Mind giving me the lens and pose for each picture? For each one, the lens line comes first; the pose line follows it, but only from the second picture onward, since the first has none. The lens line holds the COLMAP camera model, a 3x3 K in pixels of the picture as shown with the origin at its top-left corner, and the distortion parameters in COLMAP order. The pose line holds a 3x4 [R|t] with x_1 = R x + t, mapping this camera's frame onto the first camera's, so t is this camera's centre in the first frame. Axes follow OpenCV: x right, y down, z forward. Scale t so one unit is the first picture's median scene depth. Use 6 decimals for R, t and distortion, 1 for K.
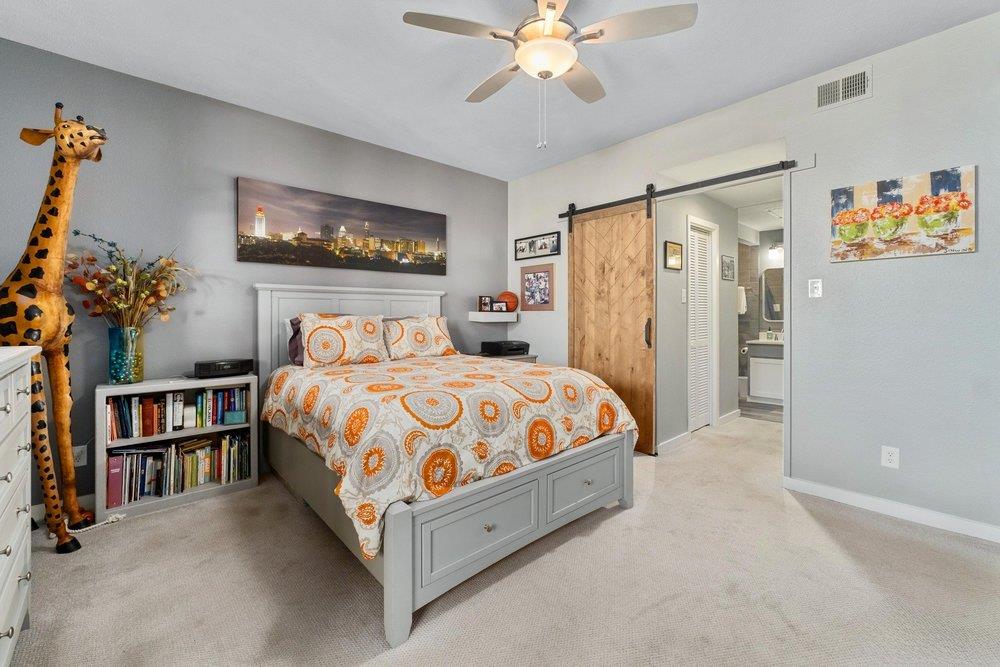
lens RADIAL K [[425.6, 0, 499.6], [0, 425.6, 319.1], [0, 0, 1]] dist [-0.000490, -0.000073]
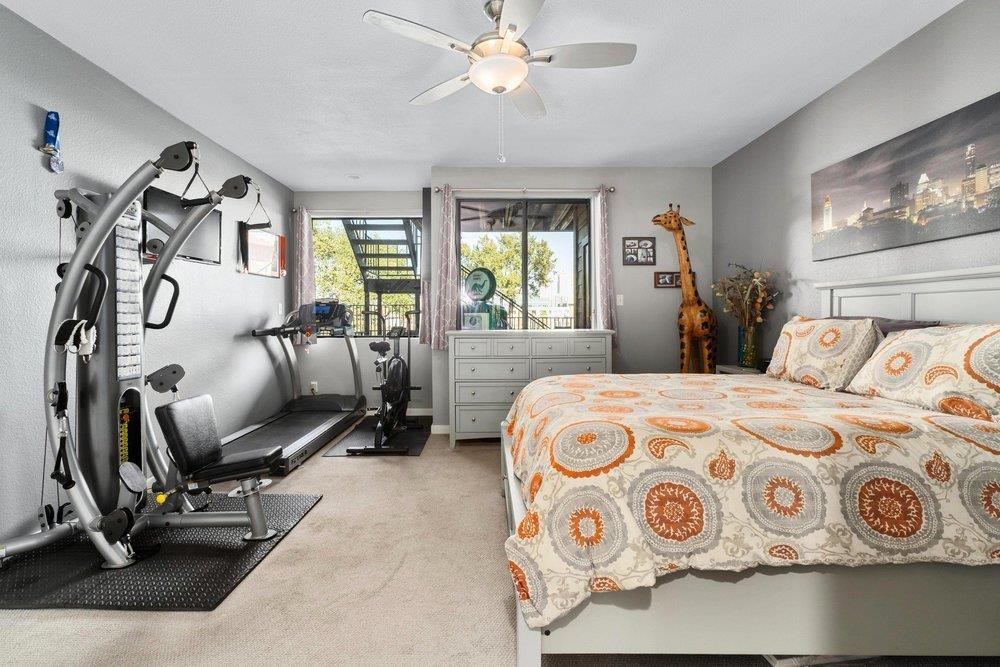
lens RADIAL K [[425.6, 0, 499.6], [0, 425.6, 319.1], [0, 0, 1]] dist [-0.000490, -0.000073]
pose [[-0.646590, 0.011422, -0.762752, 0.515328], [-0.001874, 0.999861, 0.016561, -0.017270], [0.762836, 0.012138, -0.646478, 0.952936]]
